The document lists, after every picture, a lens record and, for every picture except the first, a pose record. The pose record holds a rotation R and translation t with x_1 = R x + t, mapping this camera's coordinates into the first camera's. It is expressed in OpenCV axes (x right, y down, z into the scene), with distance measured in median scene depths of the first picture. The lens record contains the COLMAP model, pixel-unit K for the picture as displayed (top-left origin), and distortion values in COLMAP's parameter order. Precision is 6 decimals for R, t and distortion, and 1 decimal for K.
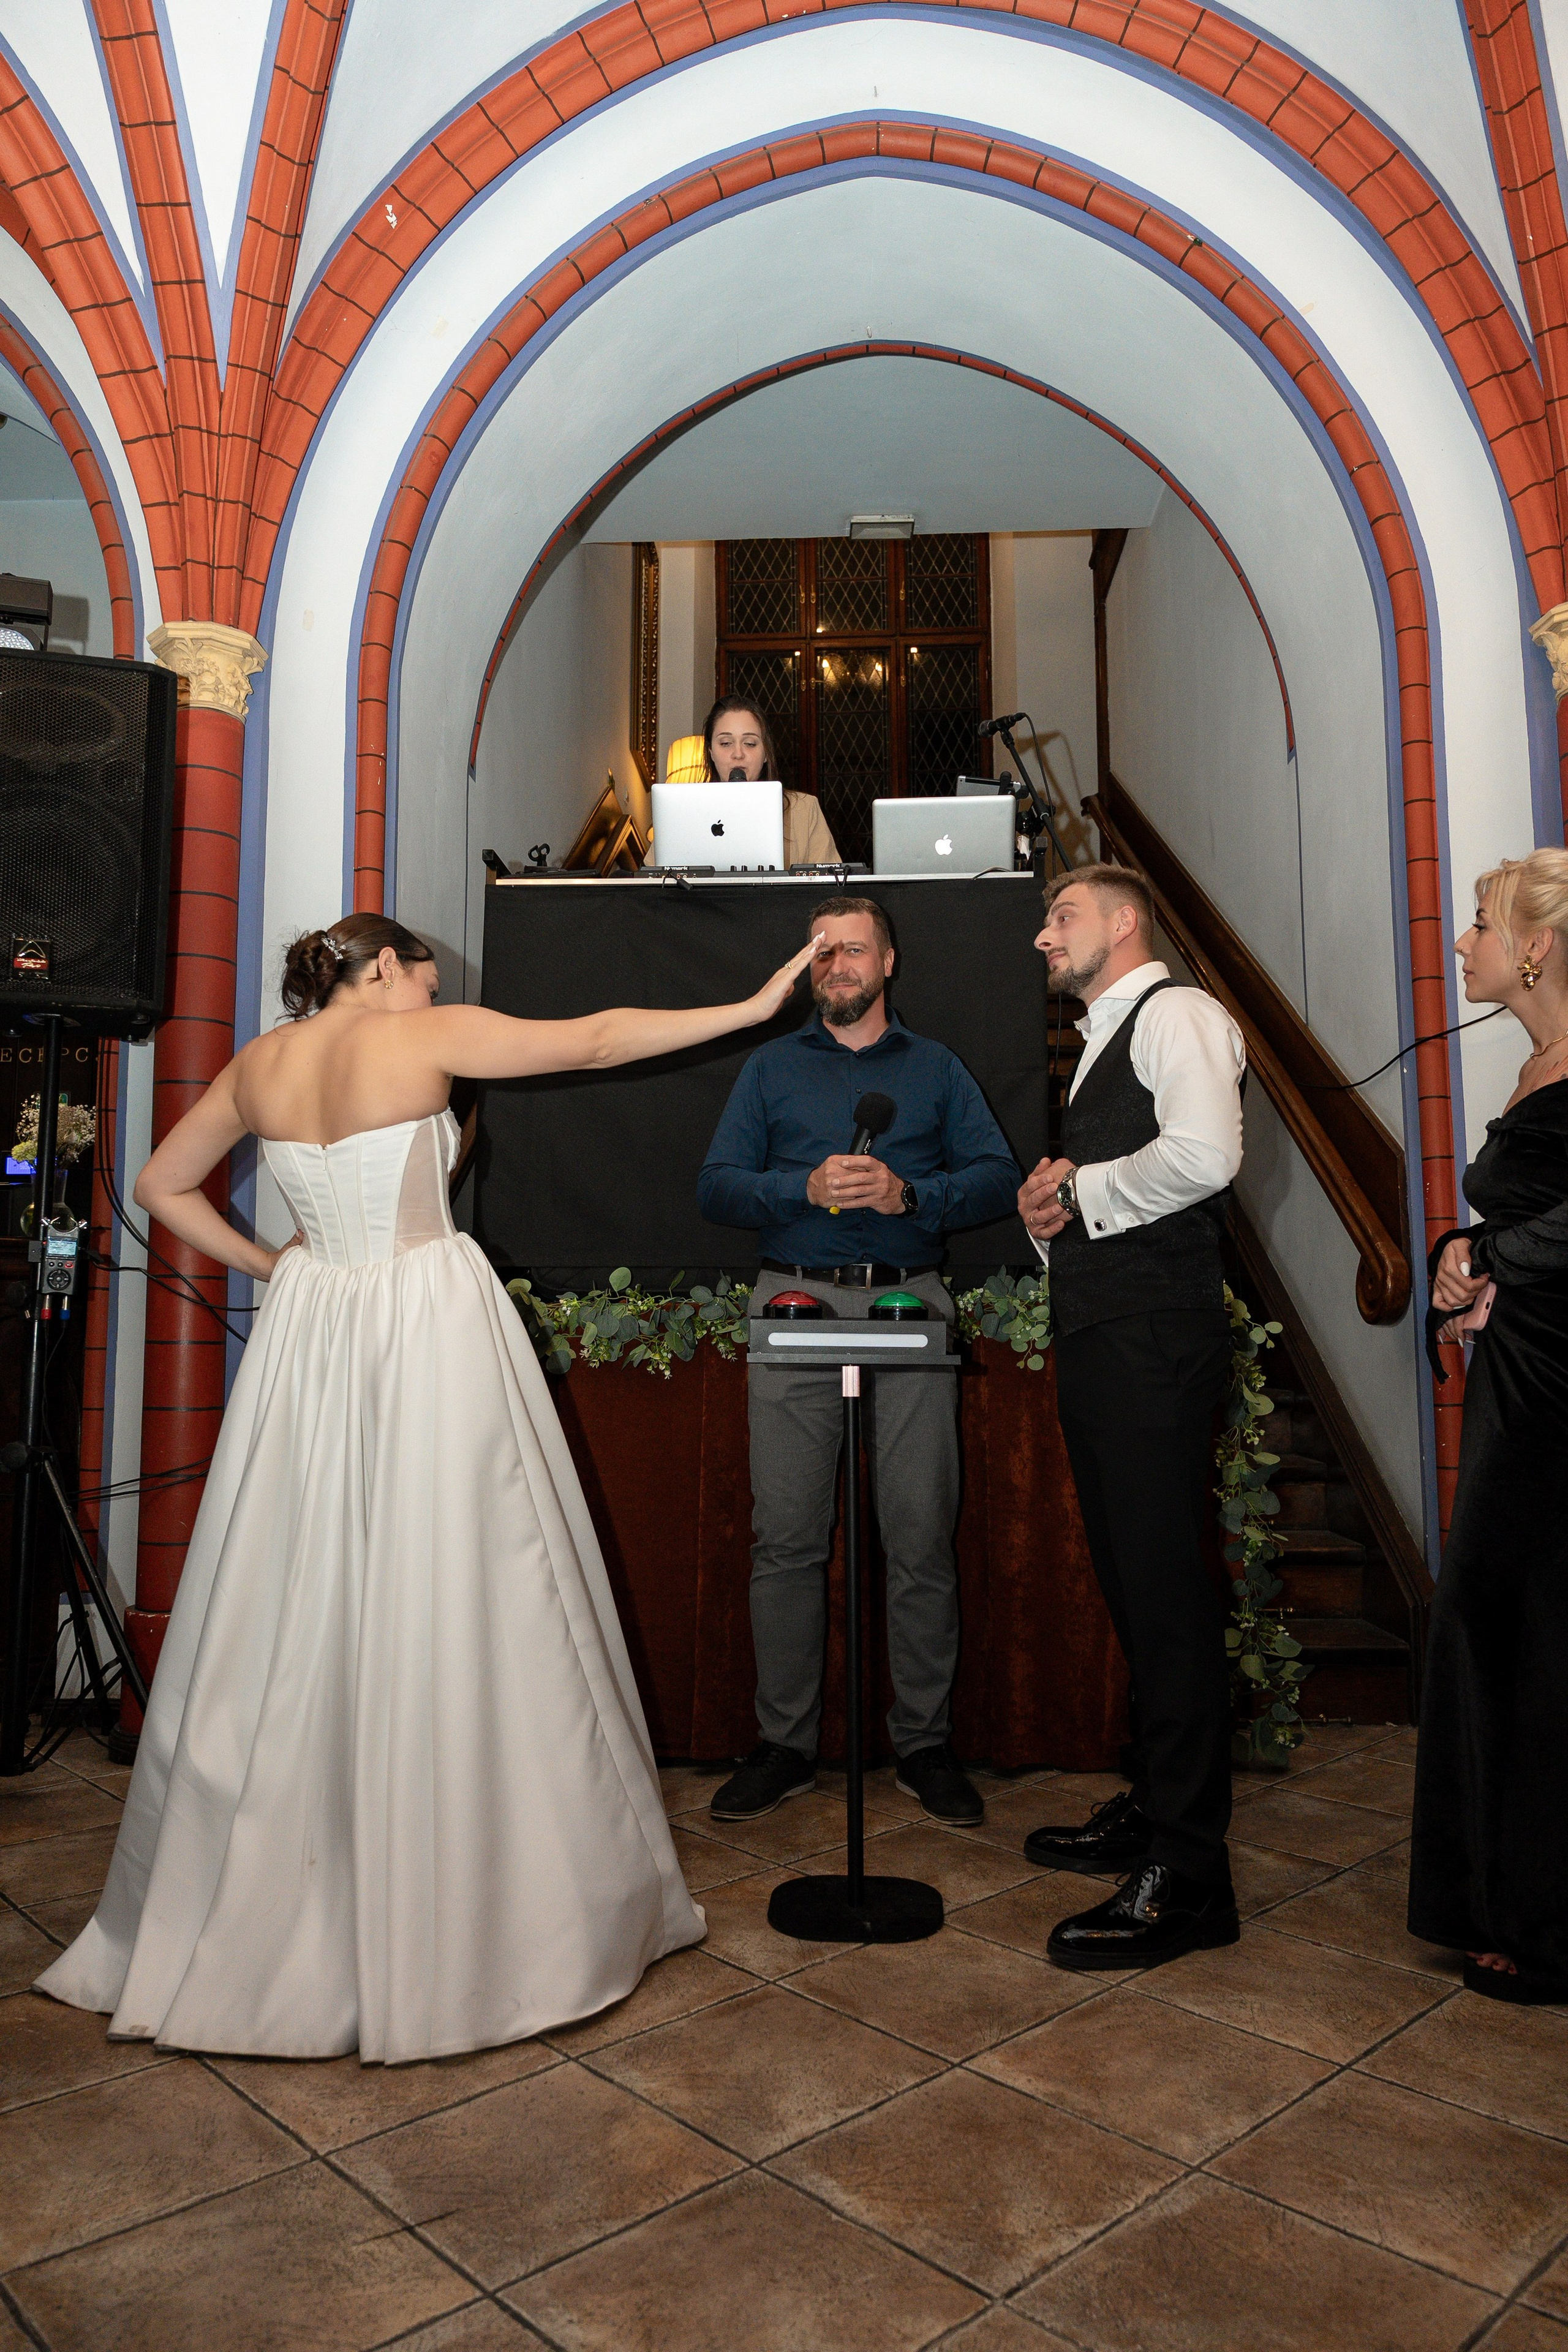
lens RADIAL K [[1553.5, 0, 797.1], [0, 1553.5, 1173.0], [0, 0, 1]] dist [-0.005854, 0.000185]
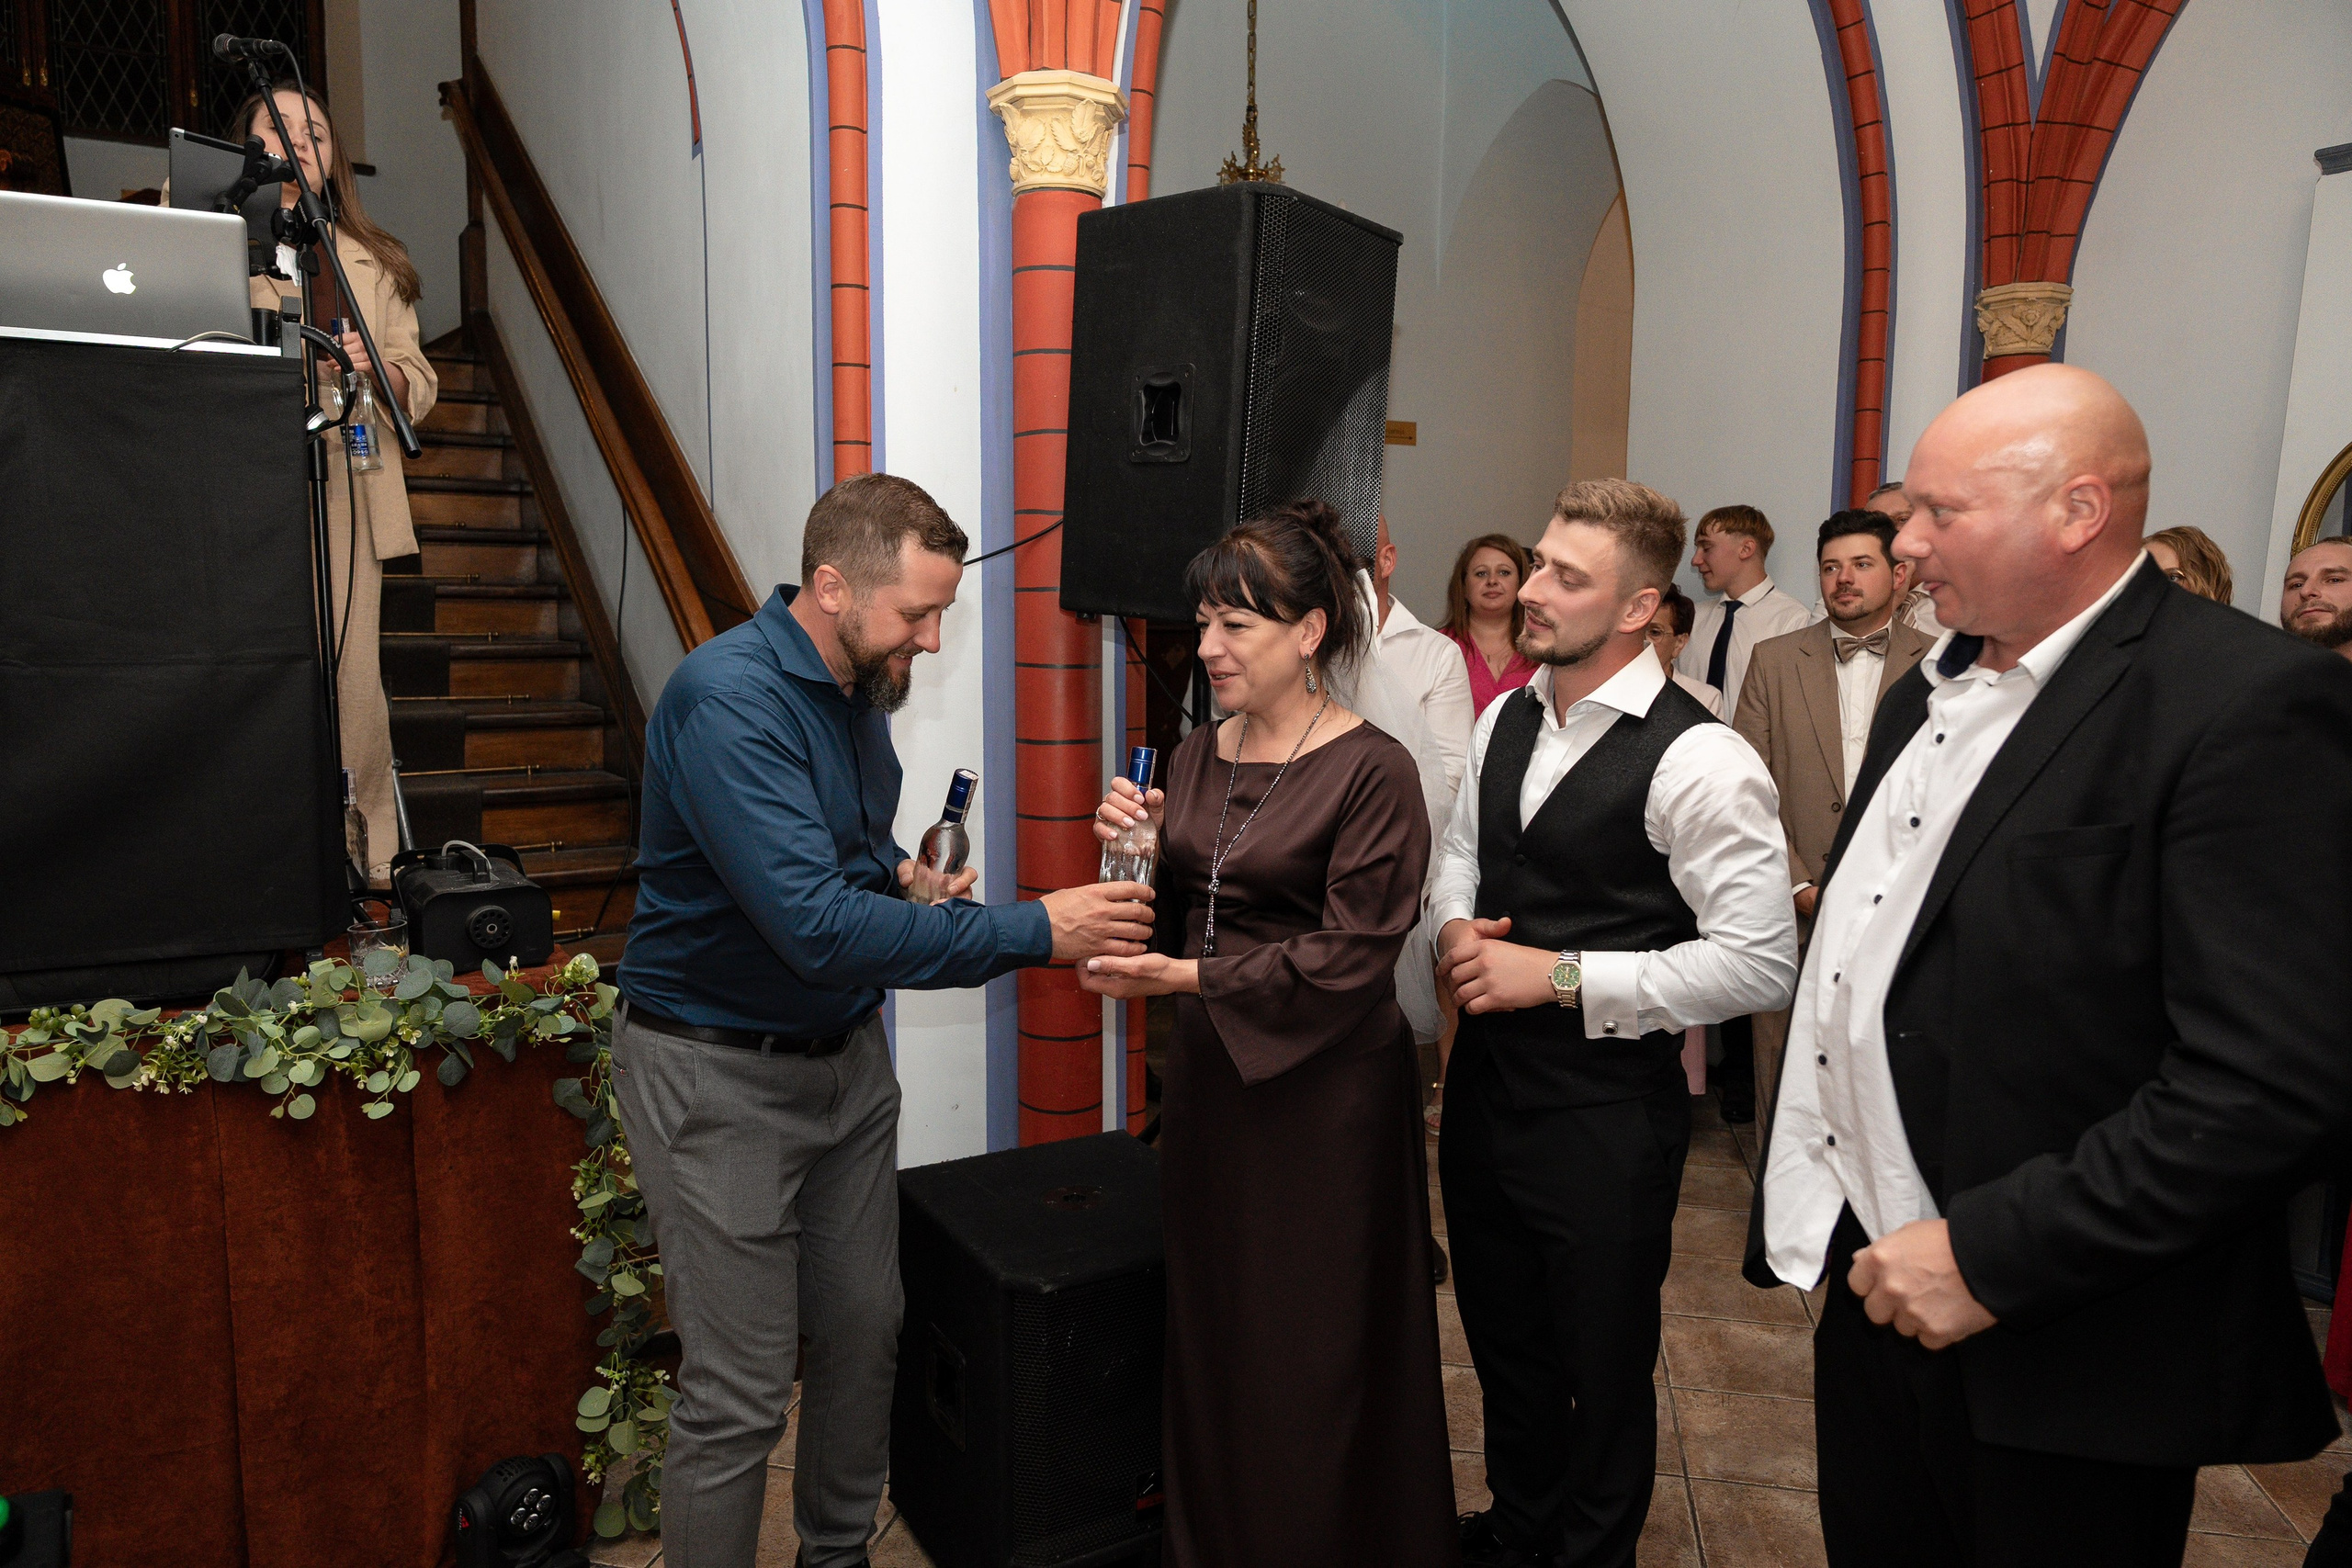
lens RADIAL K [[1553.3, 0, 1176.0], [0, 1553.3, 784.0], [0, 0, 1]] dist [-0.005854, 0.000185]
pose [[0.829858, -0.051582, 0.555585, 0.091130], [-0.068628, 0.978722, 0.193374, -0.162779], [-0.553738, -0.198602, 0.808660, 0.229774]]
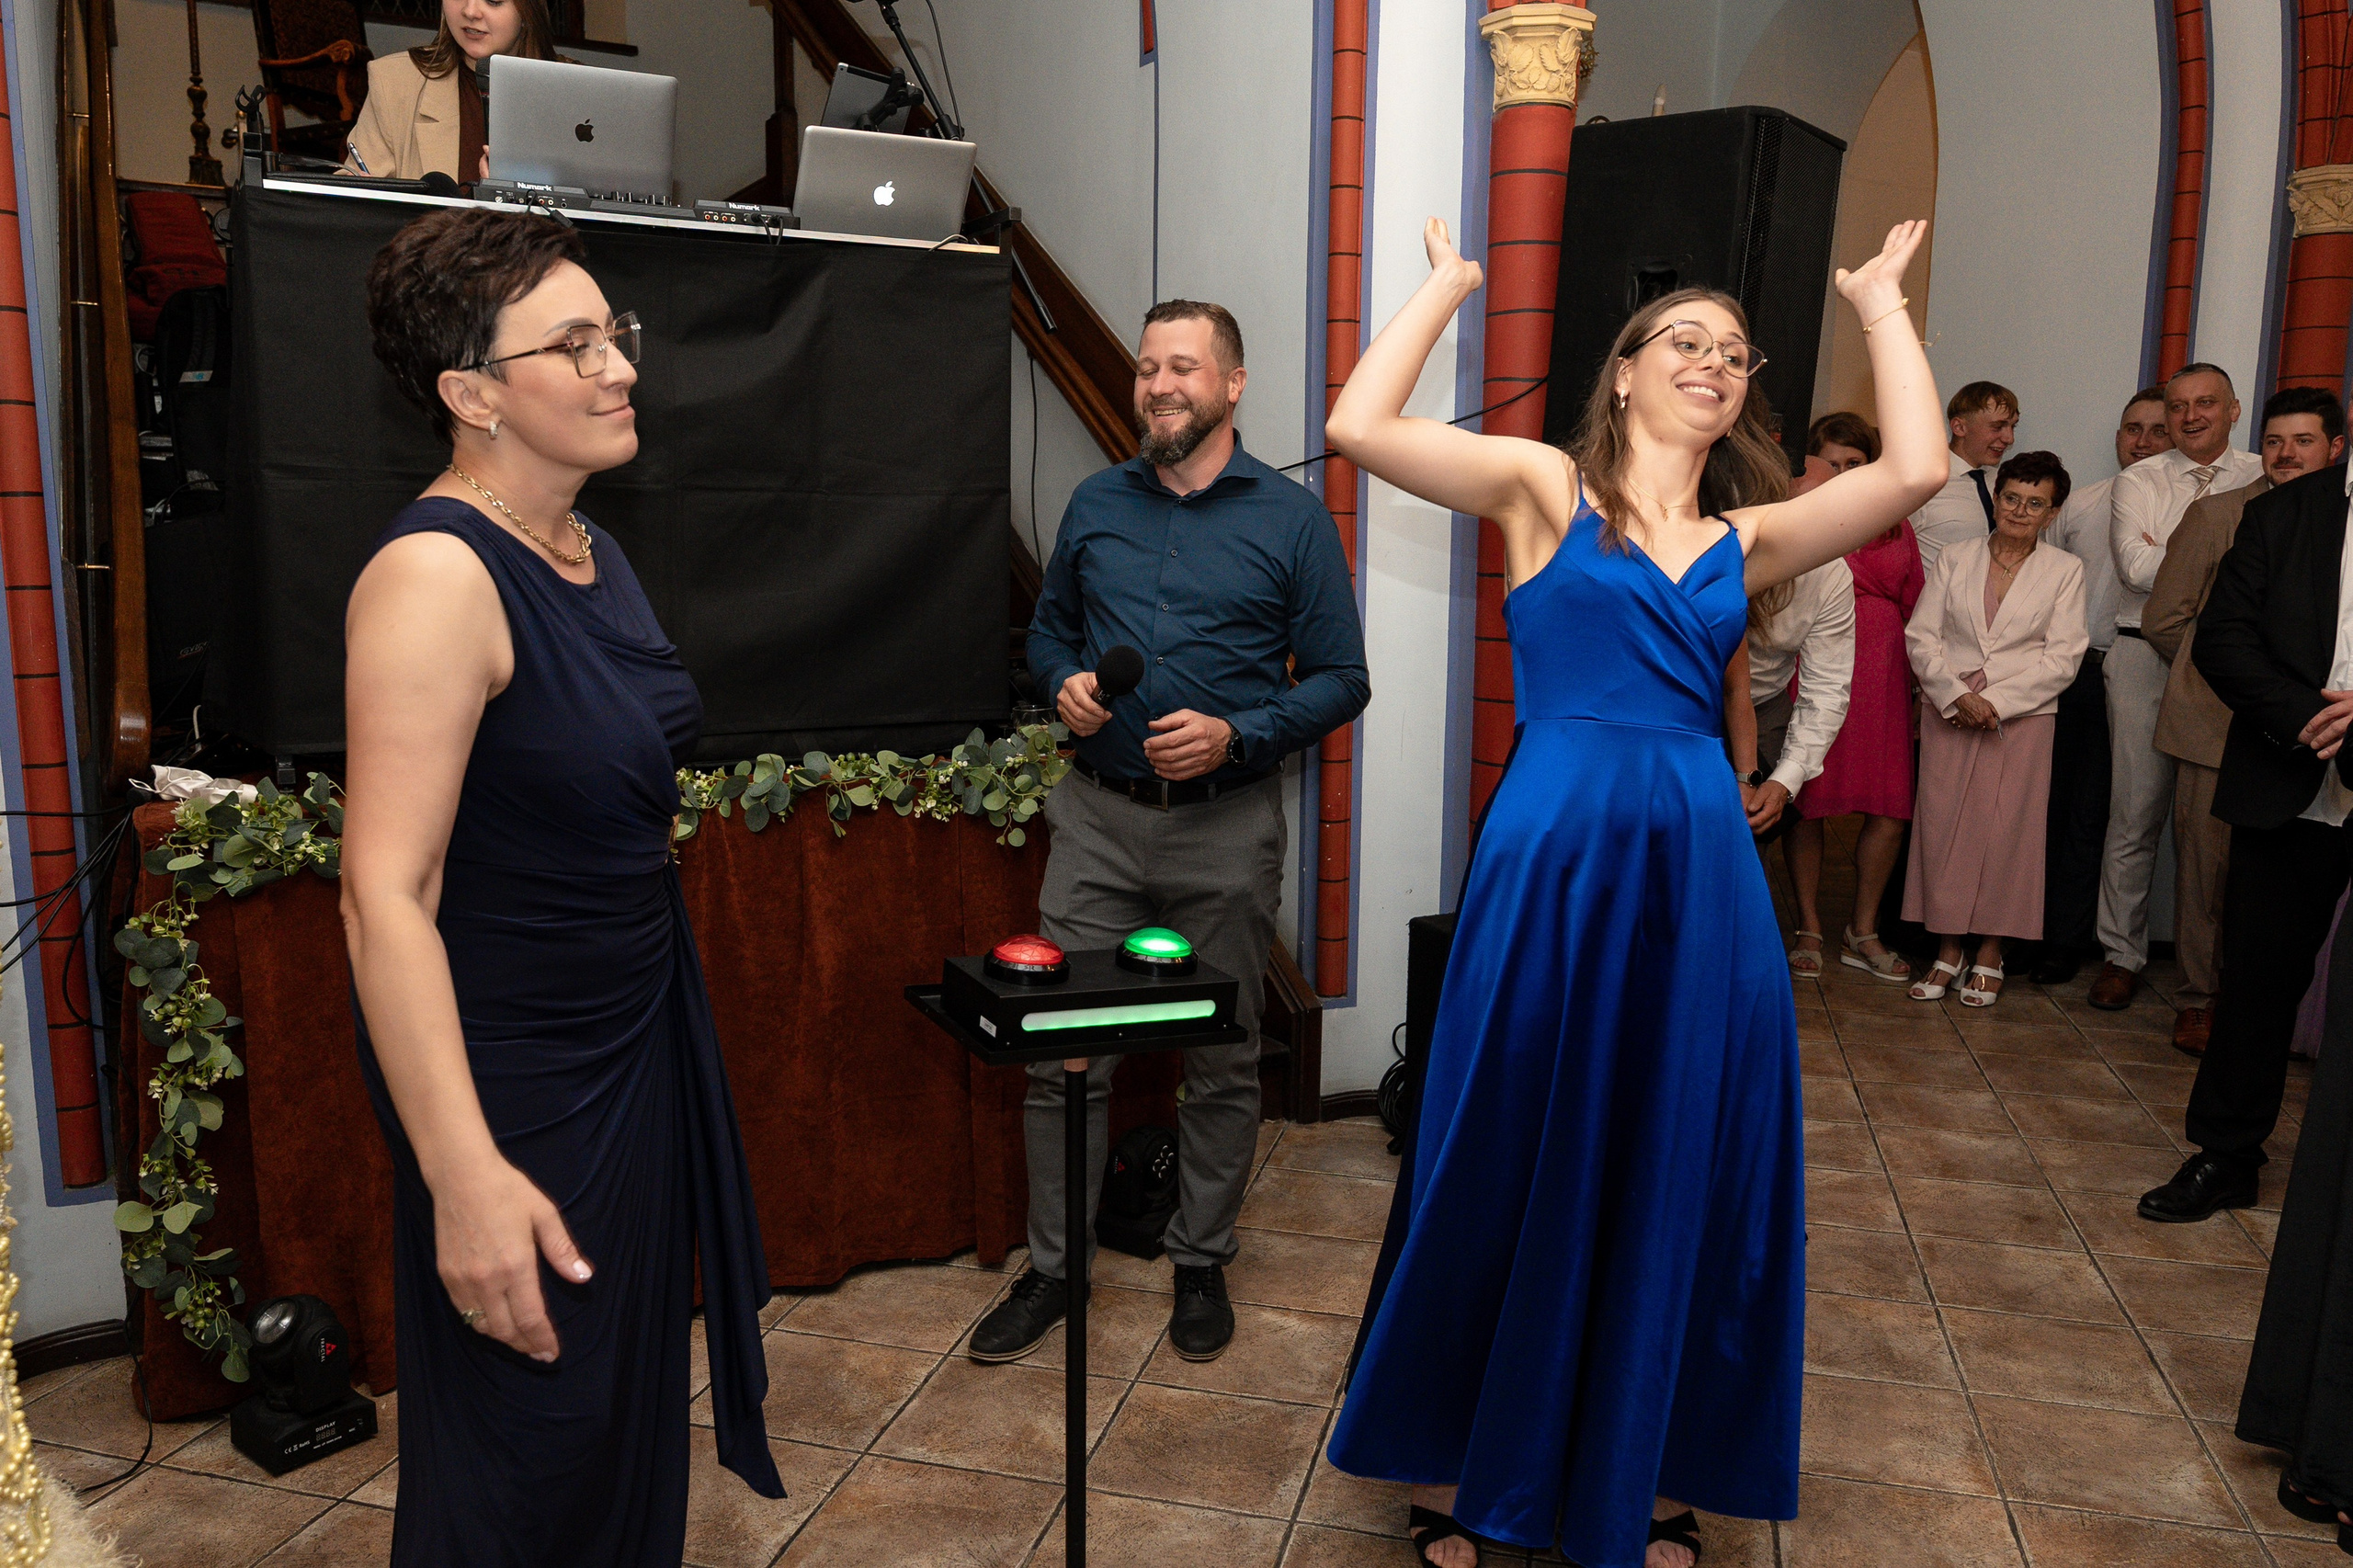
lens RADIAL K [[1747.8, 0, 1176.5], [0, 1747.8, 784.0], [0, 0, 1]] dist [0.002279, -0.012892]
pose [[0.852572, -0.068779, 0.518064, -0.264764], [-0.066077, 0.969160, 0.237409, -0.140566], [-0.518416, -0.236640, 0.821734, 0.113746]]
